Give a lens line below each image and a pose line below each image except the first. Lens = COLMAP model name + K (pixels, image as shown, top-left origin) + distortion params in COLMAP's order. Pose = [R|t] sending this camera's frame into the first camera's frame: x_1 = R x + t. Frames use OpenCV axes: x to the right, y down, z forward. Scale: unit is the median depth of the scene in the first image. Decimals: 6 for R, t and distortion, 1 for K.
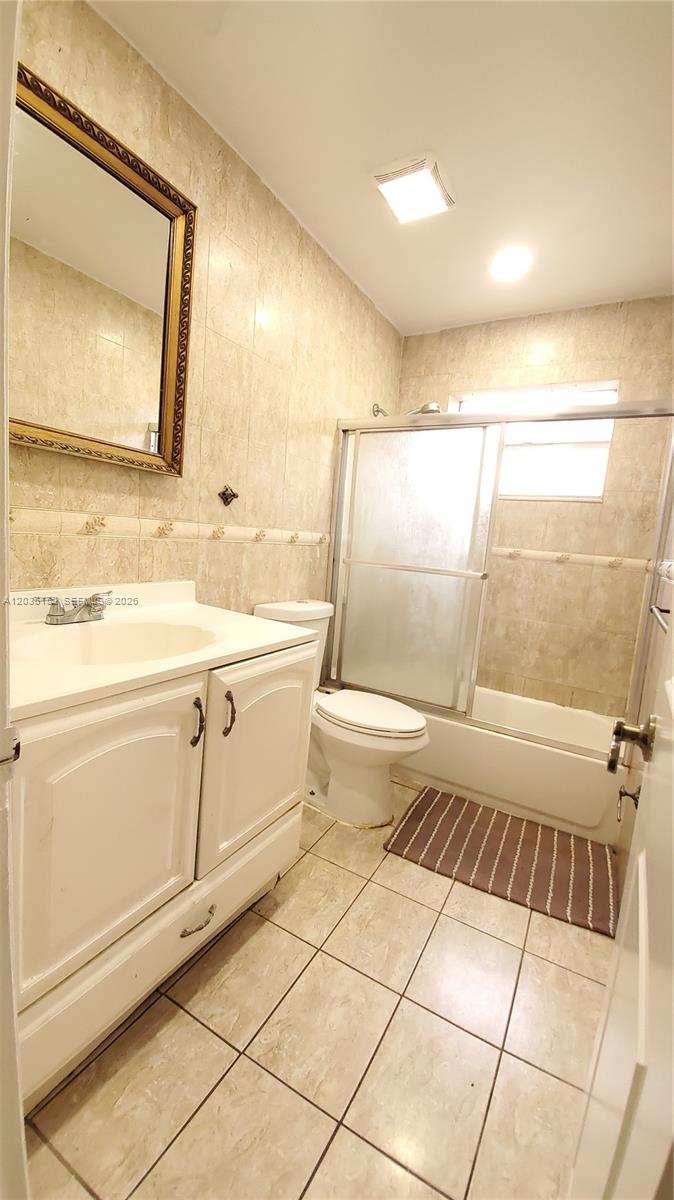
lens RADIAL K [[457.8, 0, 337.0], [0, 457.8, 600.0], [0, 0, 1]] dist [-0.034817, -0.000375]
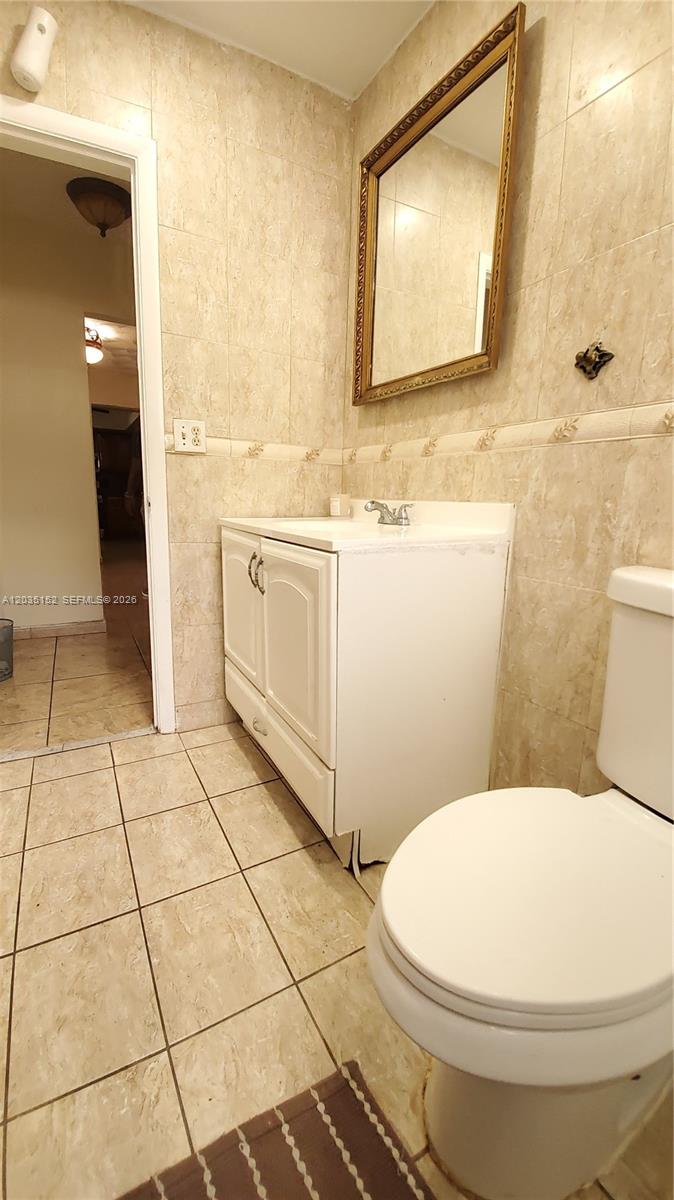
lens RADIAL K [[457.8, 0, 337.0], [0, 457.8, 600.0], [0, 0, 1]] dist [-0.034817, -0.000375]
pose [[-0.504382, 0.100160, -0.857652, 0.524753], [-0.176936, 0.960185, 0.216190, -0.001452], [0.845158, 0.260792, -0.466578, 1.255267]]
